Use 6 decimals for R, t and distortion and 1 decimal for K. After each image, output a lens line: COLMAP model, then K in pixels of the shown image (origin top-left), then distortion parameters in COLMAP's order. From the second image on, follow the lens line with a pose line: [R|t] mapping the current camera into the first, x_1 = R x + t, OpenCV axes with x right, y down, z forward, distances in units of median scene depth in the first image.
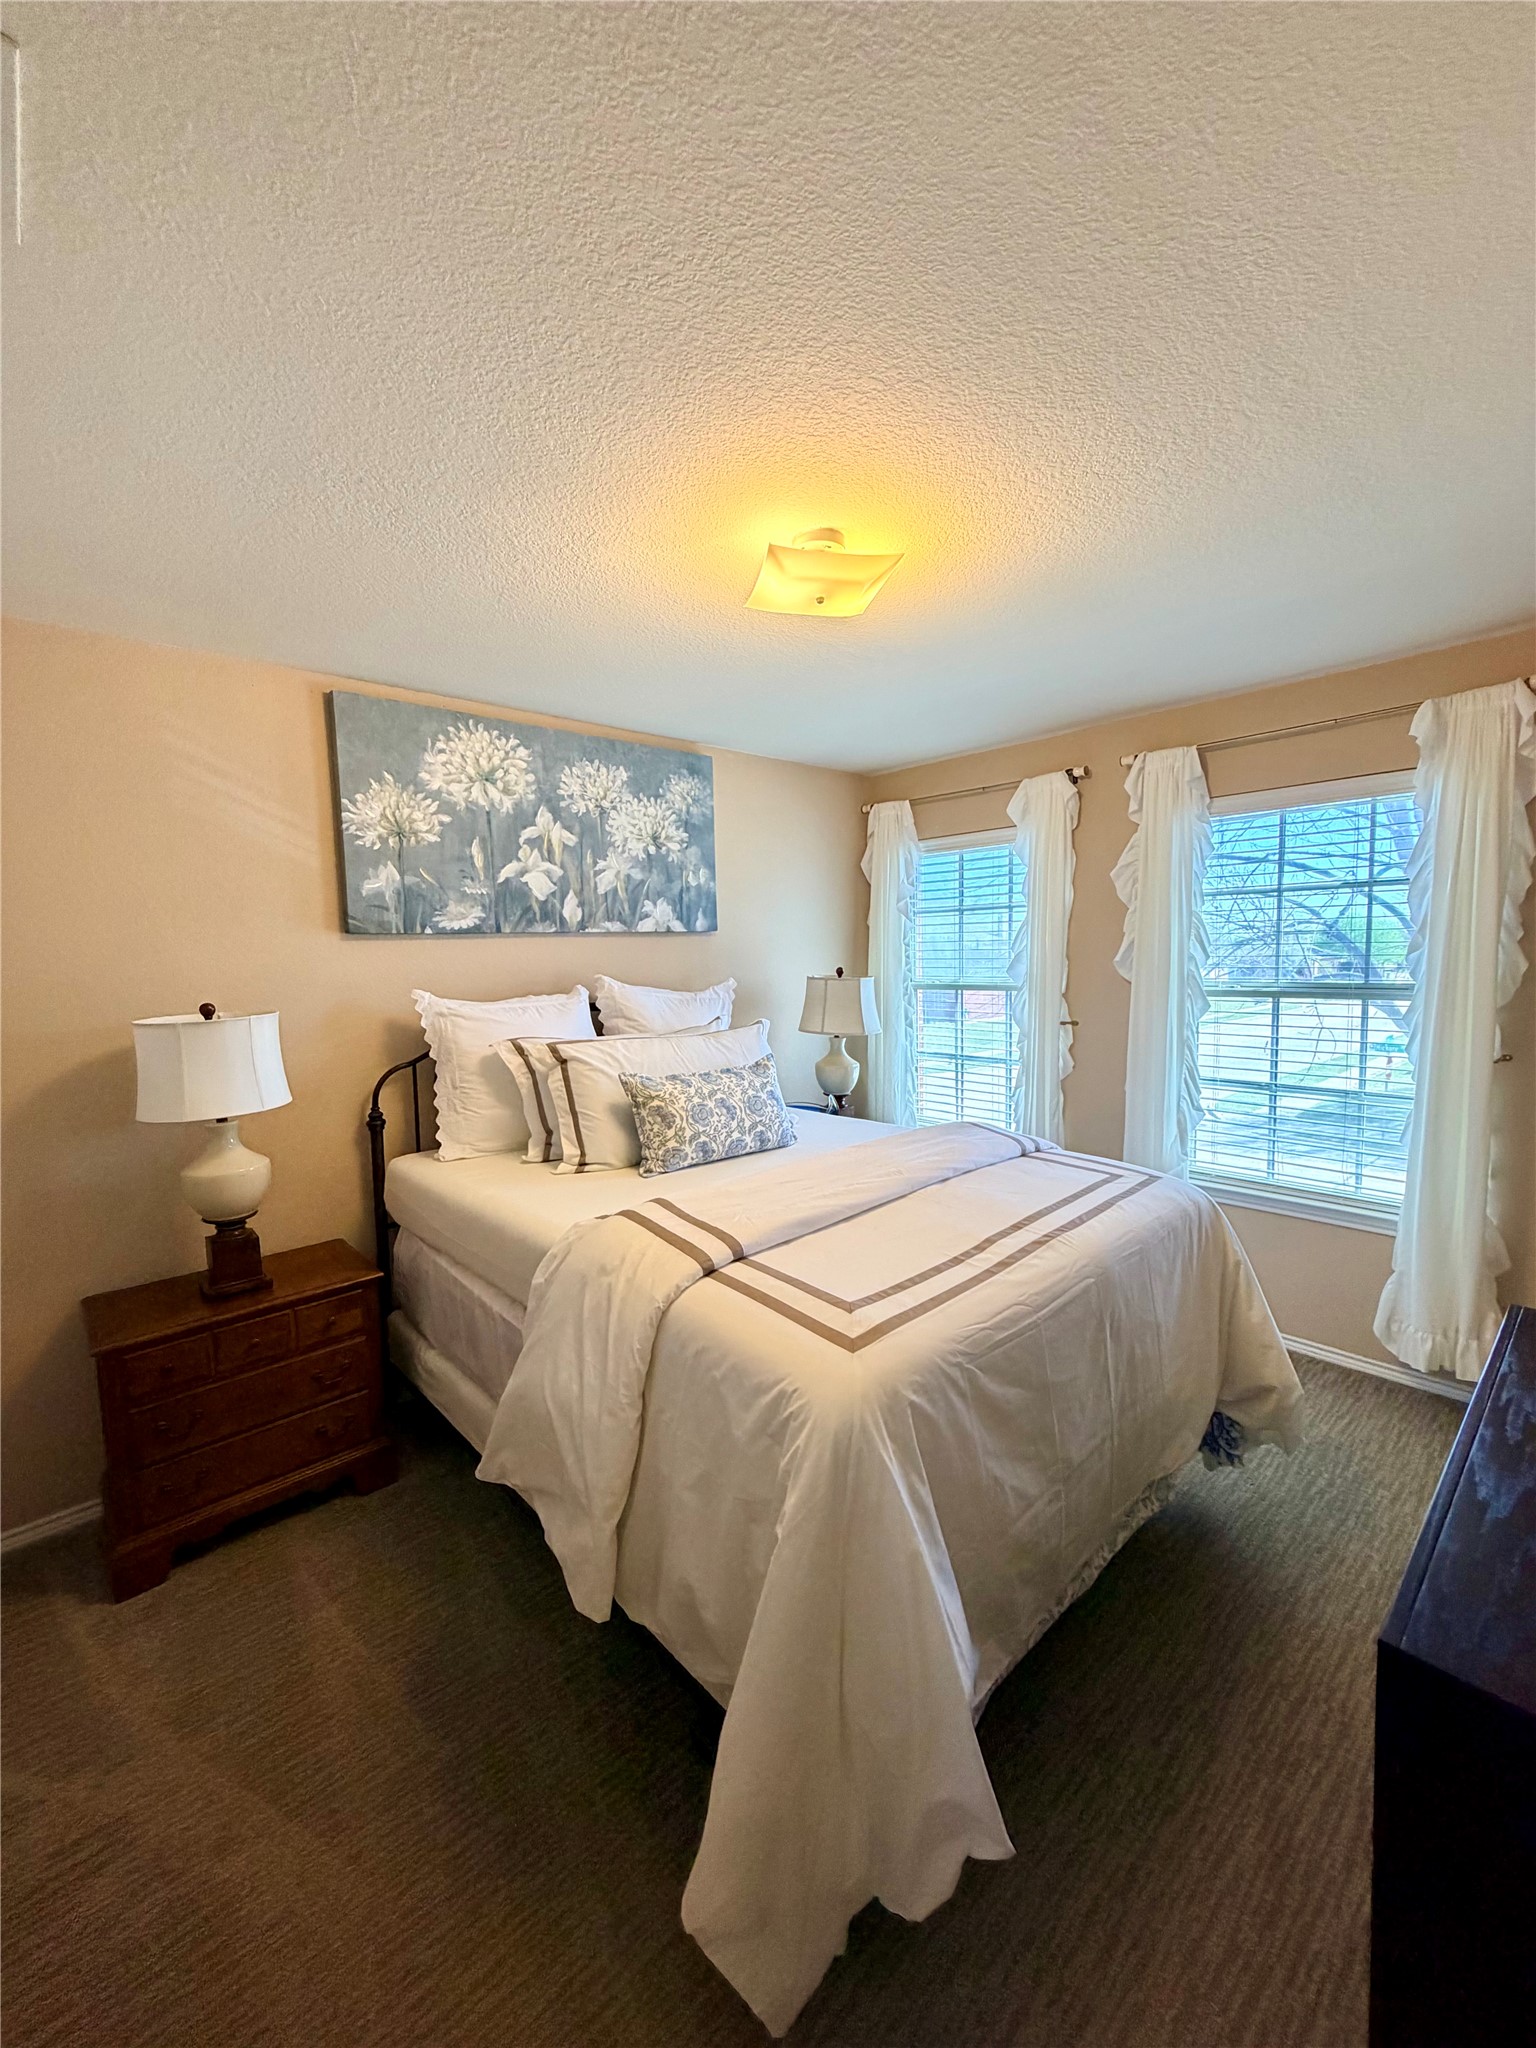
lens RADIAL K [[814.6, 0, 764.0], [0, 814.6, 1024.7], [0, 0, 1]] dist [-0.001539, -0.000026]
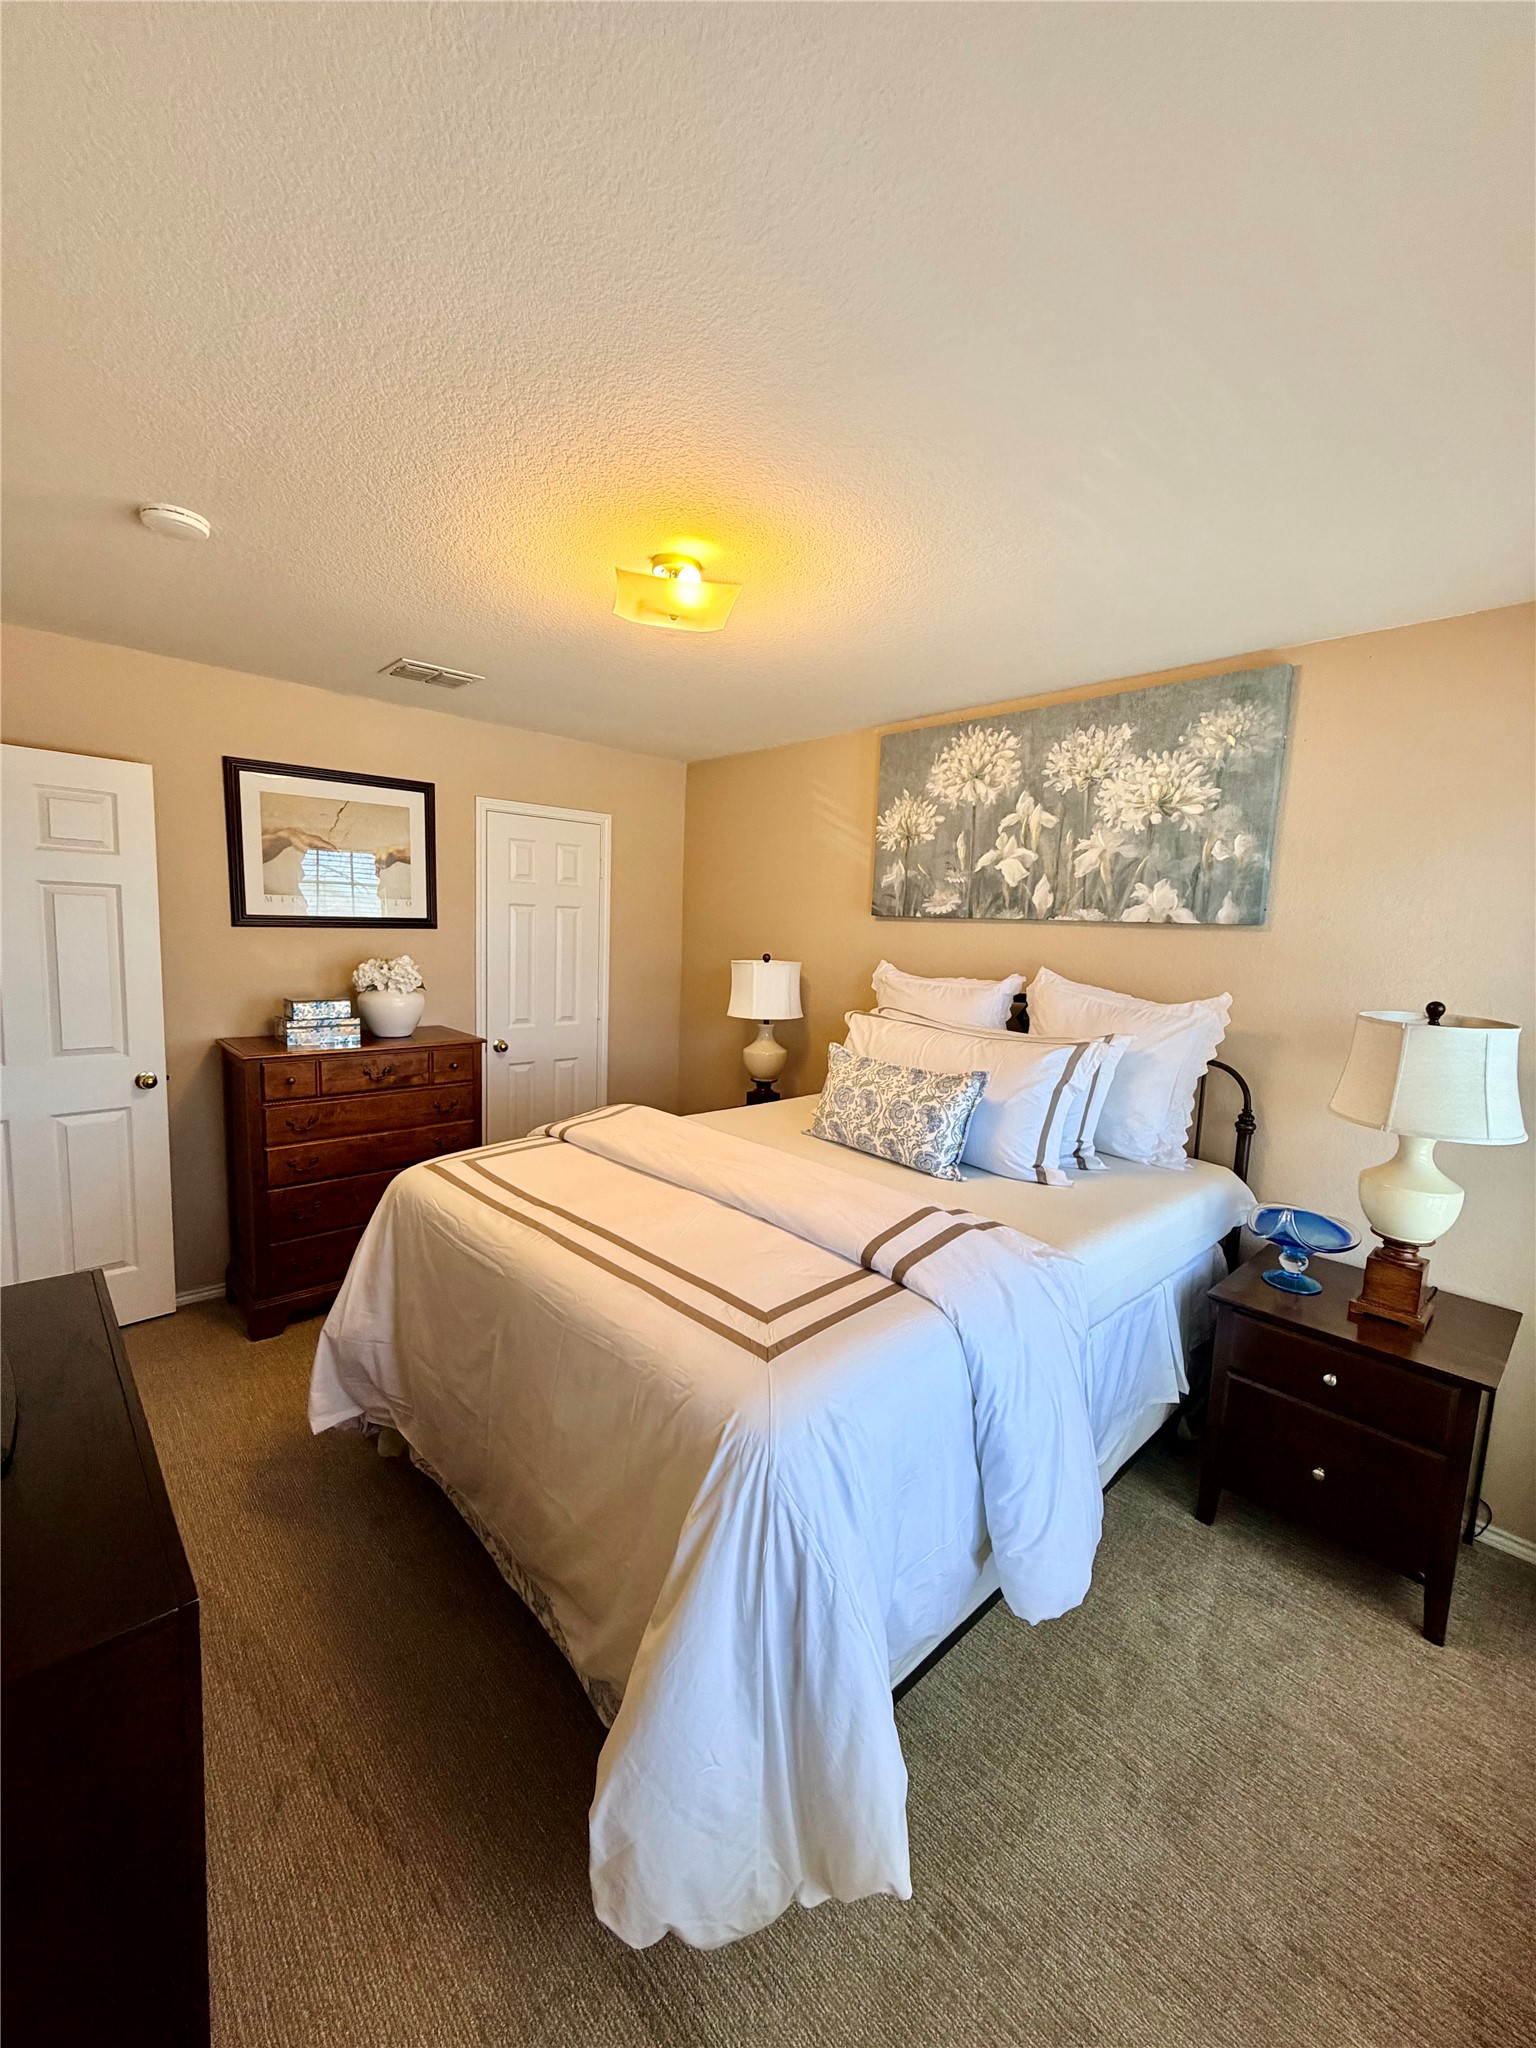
lens RADIAL K [[814.6, 0, 764.0], [0, 814.6, 1024.7], [0, 0, 1]] dist [-0.001539, -0.000026]
pose [[0.009599, 0.148665, -0.988841, 0.736930], [-0.131539, 0.980481, 0.146132, -0.092333], [0.991264, 0.128669, 0.028967, 0.687367]]
